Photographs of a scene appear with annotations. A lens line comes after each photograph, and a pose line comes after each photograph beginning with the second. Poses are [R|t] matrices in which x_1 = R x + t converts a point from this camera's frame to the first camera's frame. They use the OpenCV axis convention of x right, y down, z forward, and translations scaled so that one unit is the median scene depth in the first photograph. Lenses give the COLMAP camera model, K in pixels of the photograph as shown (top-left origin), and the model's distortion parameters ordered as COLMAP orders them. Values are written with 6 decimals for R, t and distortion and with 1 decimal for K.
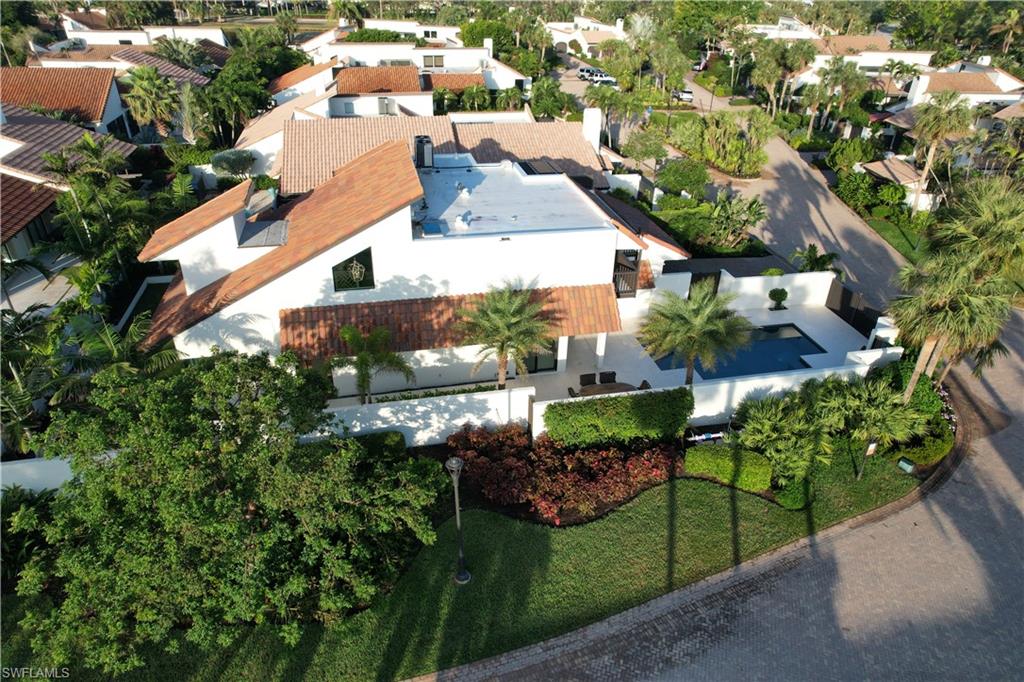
lens RADIAL K [[652.6, 0, 512.0], [0, 652.6, 341.0], [0, 0, 1]] dist [-0.087487, 0.081048]
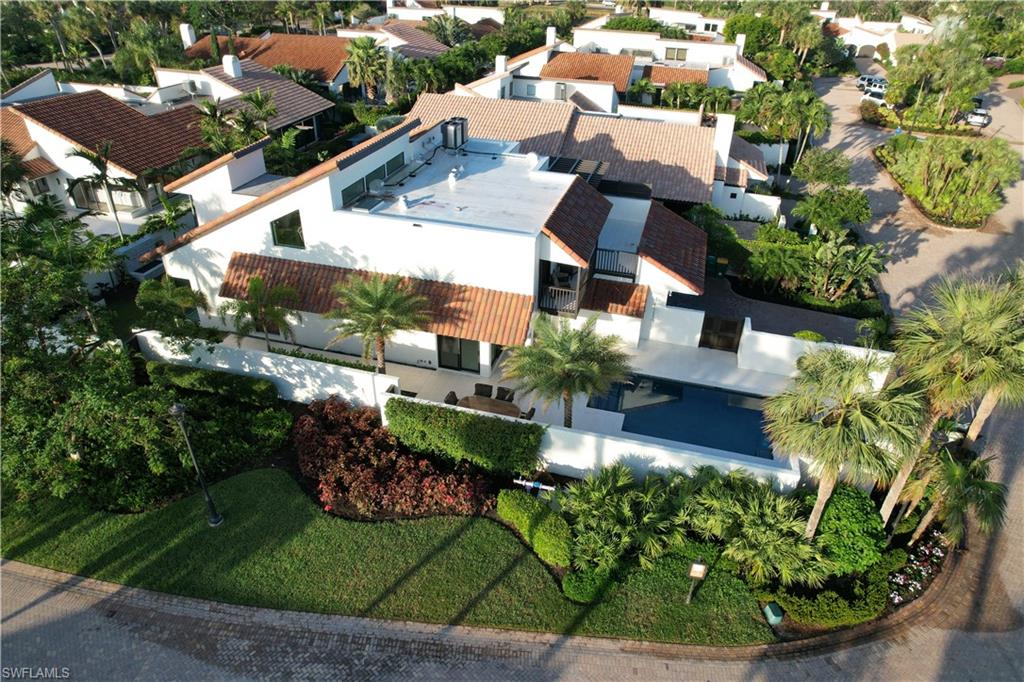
lens RADIAL K [[652.6, 0, 512.0], [0, 652.6, 341.0], [0, 0, 1]] dist [-0.087487, 0.081048]
pose [[0.879664, 0.247272, -0.406260, 0.554791], [-0.242400, 0.968041, 0.064340, -0.085623], [0.409186, 0.041880, 0.911489, 0.172178]]
